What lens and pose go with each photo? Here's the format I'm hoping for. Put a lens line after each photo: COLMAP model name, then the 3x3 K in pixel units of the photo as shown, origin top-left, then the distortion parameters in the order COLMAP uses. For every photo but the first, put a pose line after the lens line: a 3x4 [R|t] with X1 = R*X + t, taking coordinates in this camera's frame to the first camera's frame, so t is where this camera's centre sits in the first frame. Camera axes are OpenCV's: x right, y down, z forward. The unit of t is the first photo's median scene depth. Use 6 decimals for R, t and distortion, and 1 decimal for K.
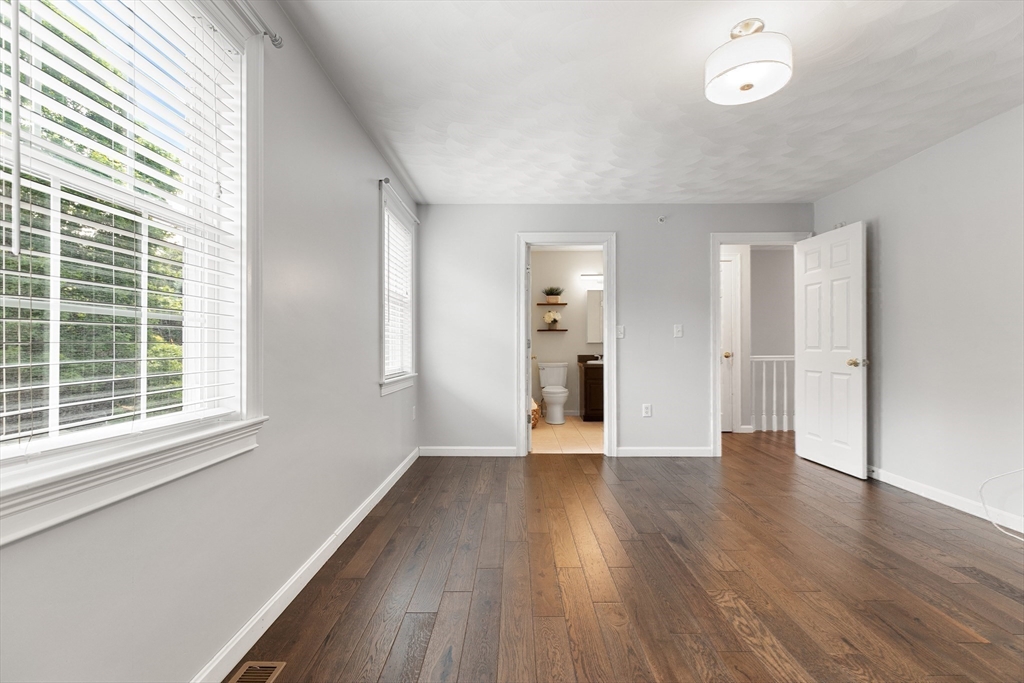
lens RADIAL K [[462.0, 0, 514.9], [0, 462.0, 344.2], [0, 0, 1]] dist [0.014060, -0.003290]
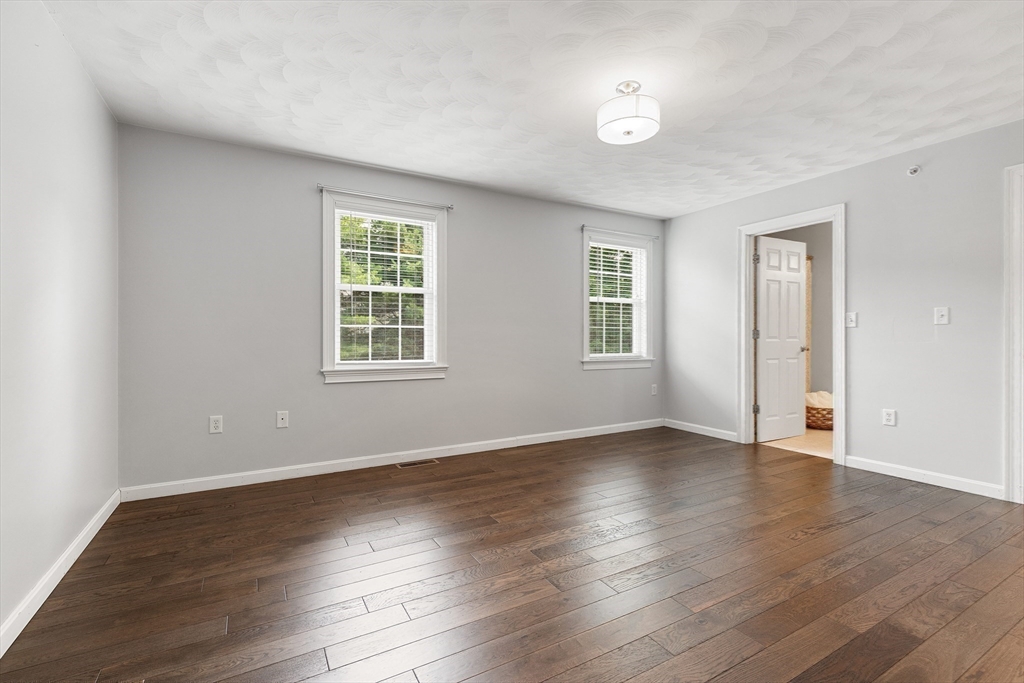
lens RADIAL K [[462.0, 0, 512.6], [0, 462.0, 338.0], [0, 0, 1]] dist [0.014060, -0.003290]
pose [[0.493122, 0.002264, -0.869957, 0.910307], [0.002597, 0.999988, 0.004074, 0.002495], [0.869956, -0.004269, 0.493110, 0.060770]]
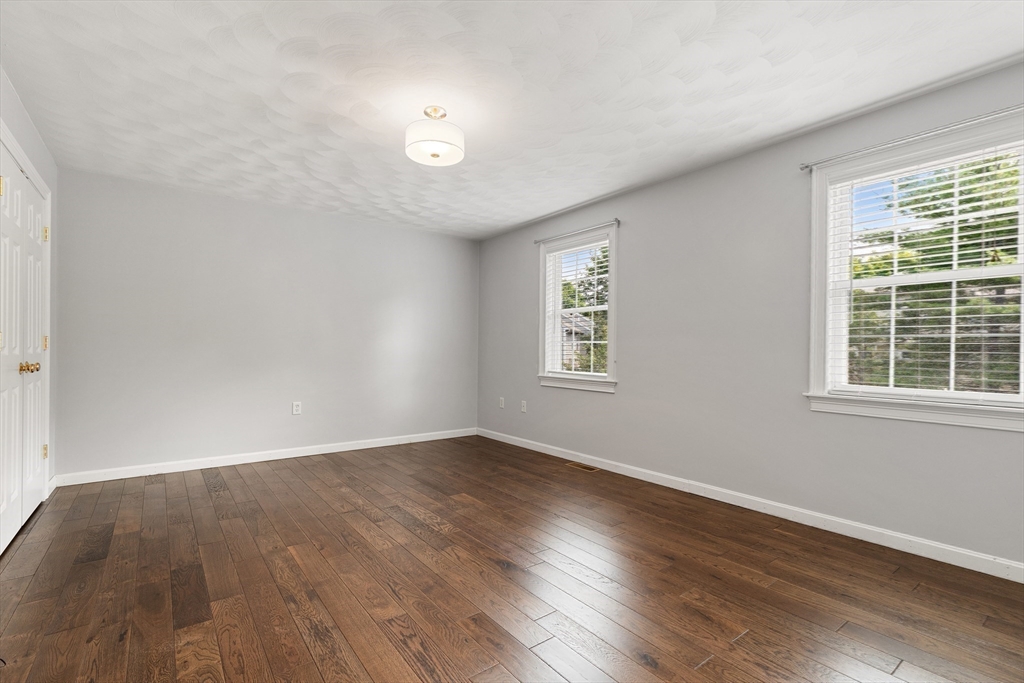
lens RADIAL K [[462.0, 0, 508.6], [0, 462.0, 346.3], [0, 0, 1]] dist [0.014060, -0.003290]
pose [[-0.802748, -0.009943, -0.596235, 0.704229], [-0.004747, 0.999936, -0.010283, 0.002894], [0.596299, -0.005424, -0.802744, 1.377744]]
